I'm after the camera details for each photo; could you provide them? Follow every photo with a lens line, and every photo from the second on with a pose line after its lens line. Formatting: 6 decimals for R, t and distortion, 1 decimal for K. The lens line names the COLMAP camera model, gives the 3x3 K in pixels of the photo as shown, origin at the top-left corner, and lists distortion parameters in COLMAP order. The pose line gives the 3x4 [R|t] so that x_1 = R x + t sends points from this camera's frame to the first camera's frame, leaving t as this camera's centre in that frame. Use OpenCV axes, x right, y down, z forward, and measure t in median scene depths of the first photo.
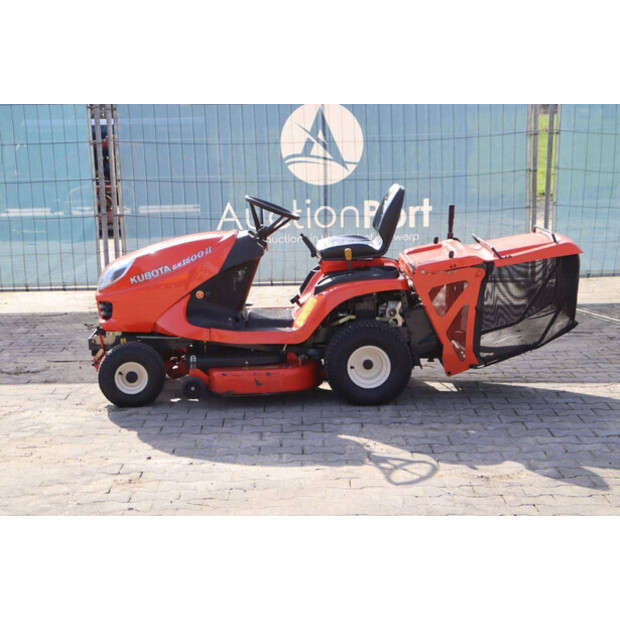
lens RADIAL K [[1295.6, 0, 314.3], [0, 1295.6, 309.4], [0, 0, 1]] dist [0.336293, 0.000000]
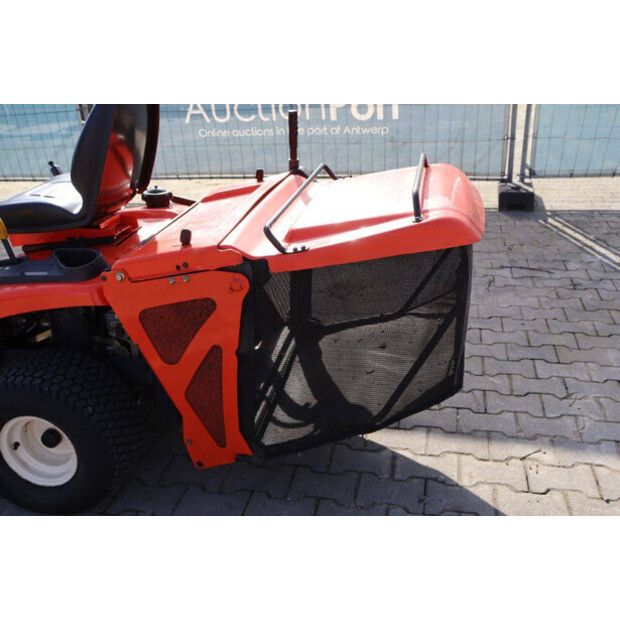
lens RADIAL K [[655.1, 0, 310.8], [0, 655.1, 311.8], [0, 0, 1]] dist [-0.027143, 0.000000]
pose [[0.978054, 0.056888, -0.200437, 0.191840], [-0.003736, 0.966638, 0.256120, -0.074466], [0.208320, -0.249751, 0.945636, 0.766791]]
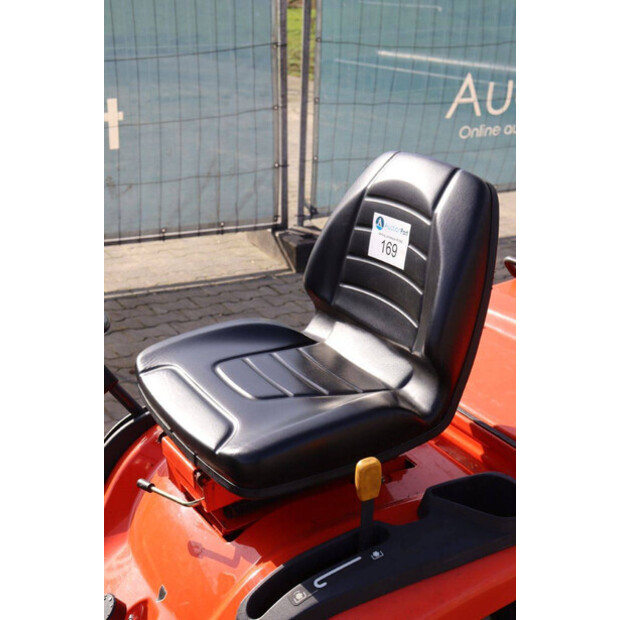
lens RADIAL K [[1034.2, 0, 307.2], [0, 1034.2, 306.3], [0, 0, 1]] dist [0.194584, 0.000000]
pose [[0.896214, -0.131636, 0.423642, -0.061824], [0.060261, 0.982234, 0.177721, -0.107997], [-0.439510, -0.133747, 0.888225, 0.819608]]
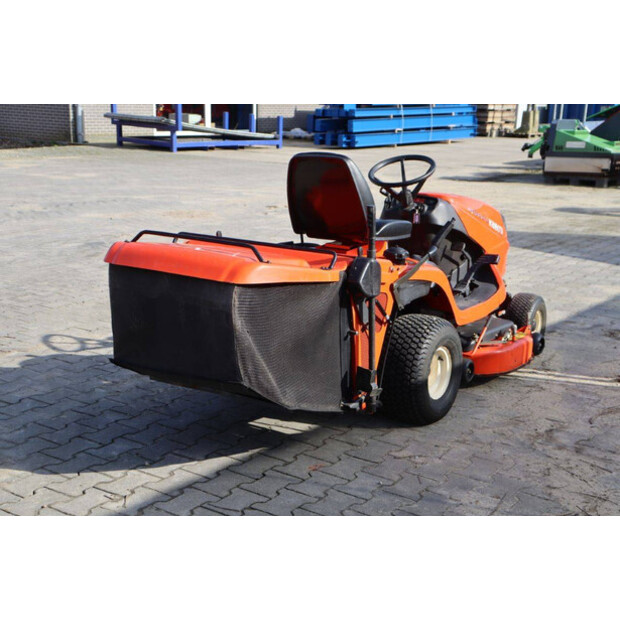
lens RADIAL K [[936.7, 0, 313.3], [0, 936.7, 310.6], [0, 0, 1]] dist [0.154232, 0.000000]
pose [[-0.580714, 0.187281, -0.792273, 0.530752], [-0.134270, 0.937820, 0.320102, -0.188924], [0.802959, 0.292266, -0.519459, 1.334366]]
